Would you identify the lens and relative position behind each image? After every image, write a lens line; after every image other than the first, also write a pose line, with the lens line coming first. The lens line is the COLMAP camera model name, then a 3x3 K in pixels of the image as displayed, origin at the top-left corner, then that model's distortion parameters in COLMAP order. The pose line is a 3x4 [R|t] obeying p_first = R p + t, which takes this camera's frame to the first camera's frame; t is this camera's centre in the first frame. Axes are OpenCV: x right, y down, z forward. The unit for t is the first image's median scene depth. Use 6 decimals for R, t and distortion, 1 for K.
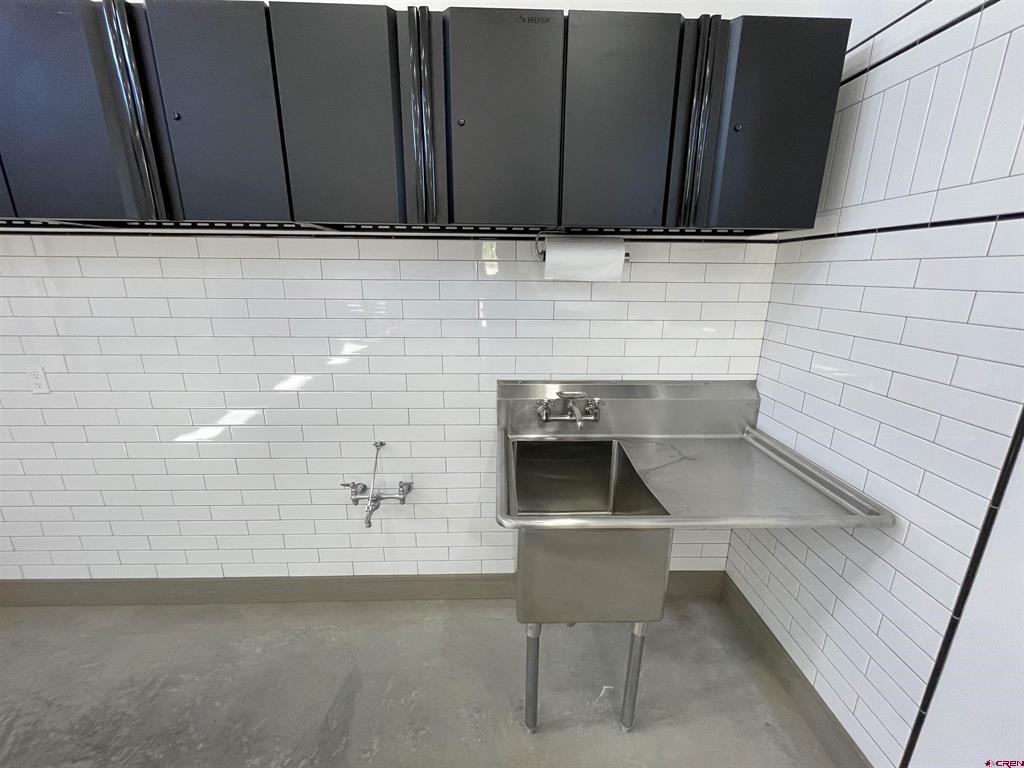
lens RADIAL K [[414.3, 0, 513.4], [0, 414.3, 383.8], [0, 0, 1]] dist [-0.000004, -0.000061]
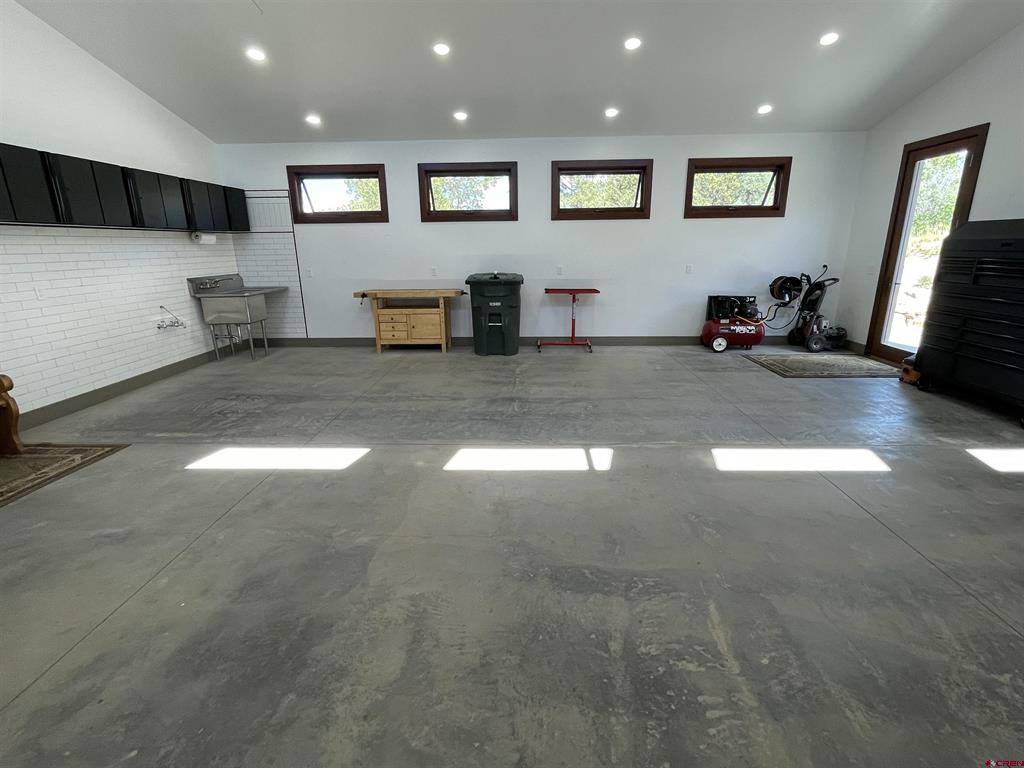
lens RADIAL K [[483.2, 0, 512.9], [0, 483.2, 380.7], [0, 0, 1]] dist [-0.000118, -0.000010]
pose [[0.067525, -0.283034, 0.956730, -3.652878], [0.267086, 0.929049, 0.255994, 0.439919], [-0.961304, 0.238244, 0.138329, -1.664456]]
